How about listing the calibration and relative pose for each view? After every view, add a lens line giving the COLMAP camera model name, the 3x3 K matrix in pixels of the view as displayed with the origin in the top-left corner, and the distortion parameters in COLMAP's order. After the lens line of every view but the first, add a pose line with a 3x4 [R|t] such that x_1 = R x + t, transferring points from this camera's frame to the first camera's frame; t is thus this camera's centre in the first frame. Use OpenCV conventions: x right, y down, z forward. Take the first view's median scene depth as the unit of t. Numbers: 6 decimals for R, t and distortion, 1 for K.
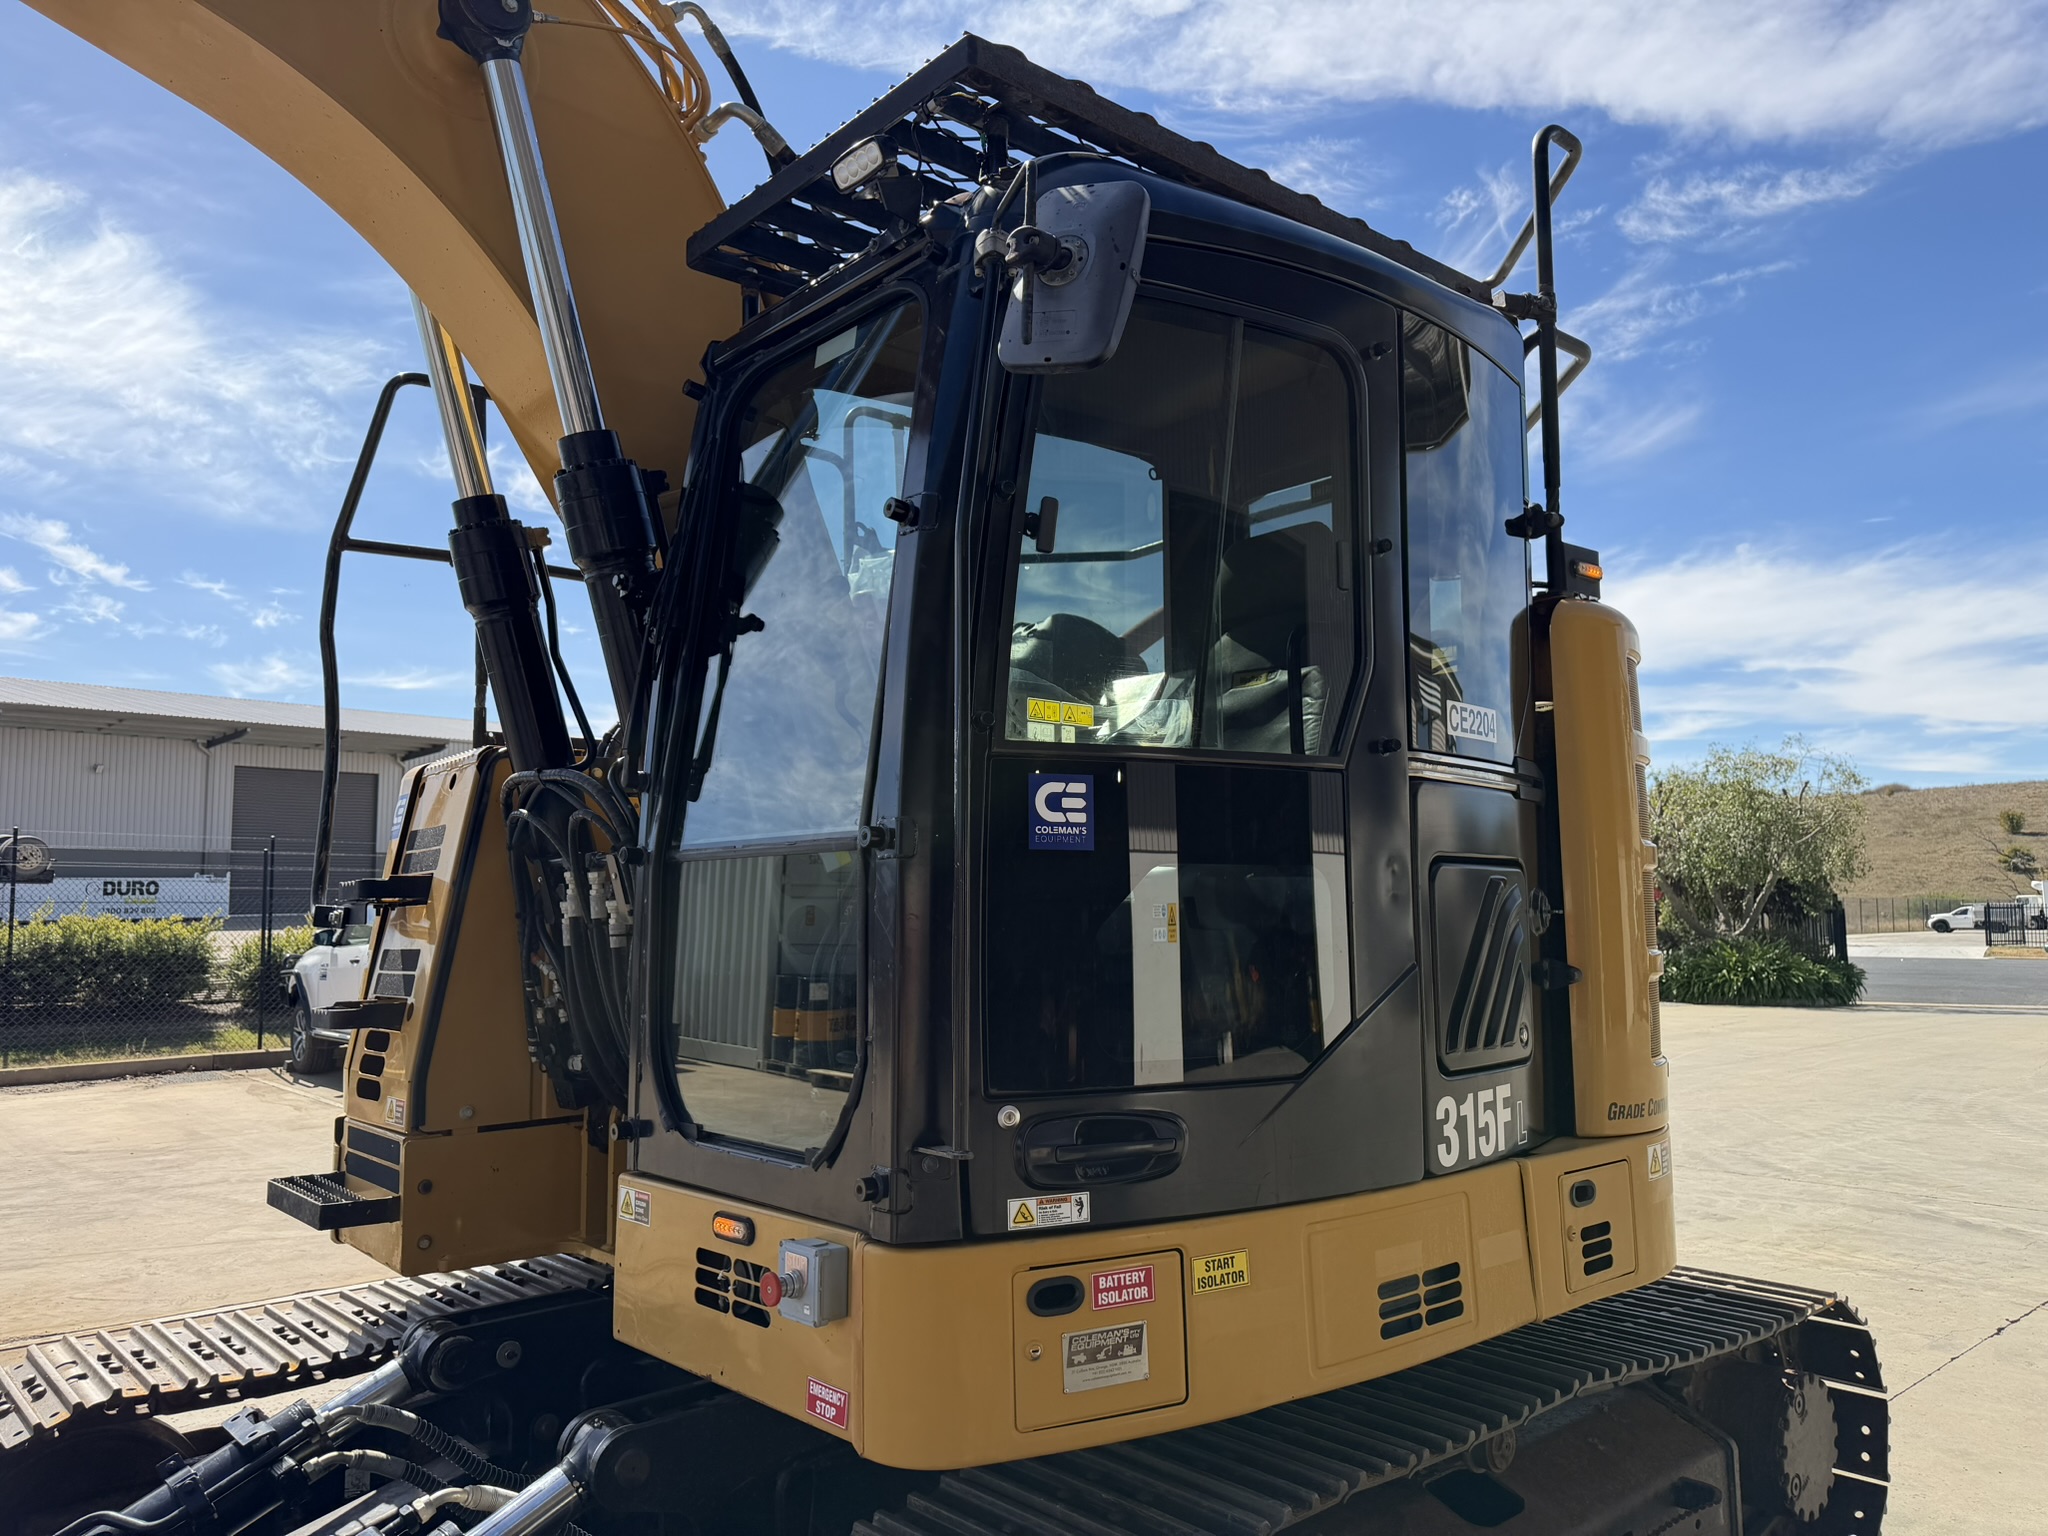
lens RADIAL K [[1456.1, 0, 1024.0], [0, 1456.1, 768.0], [0, 0, 1]] dist [0.003583, -0.002615]
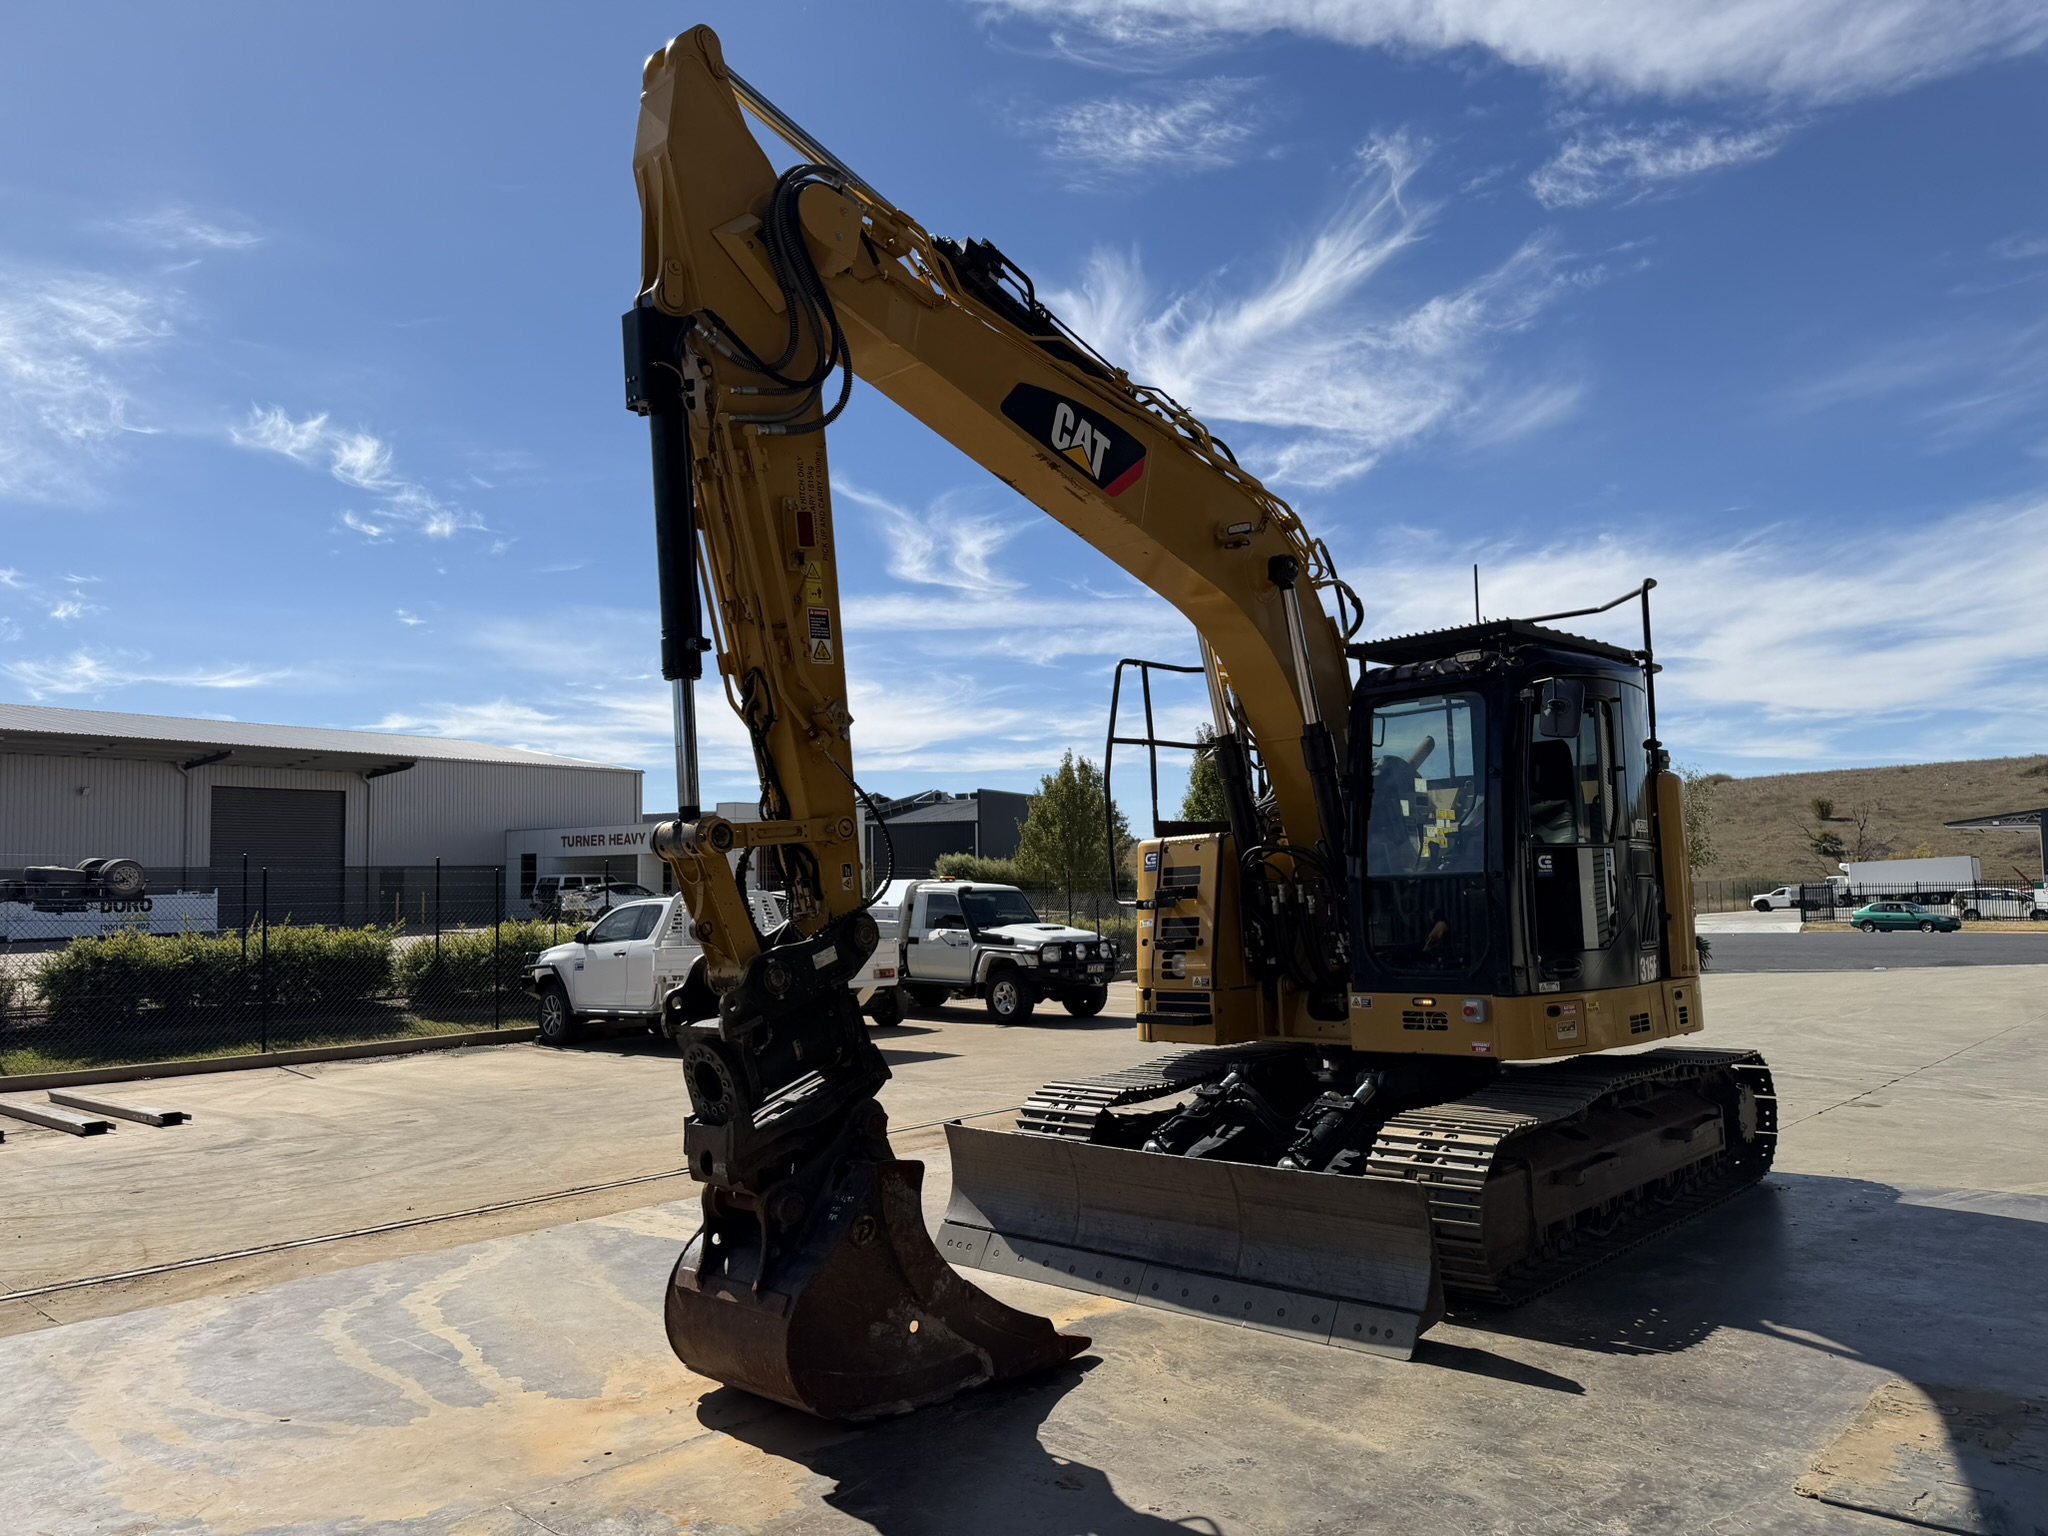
lens RADIAL K [[1451.1, 0, 1019.2], [0, 1451.1, 782.6], [0, 0, 1]] dist [0.035214, -0.036778]
pose [[0.995548, -0.013147, 0.093340, -0.815408], [0.012087, 0.999856, 0.011912, -0.116176], [-0.093483, -0.010730, 0.995563, -1.195535]]
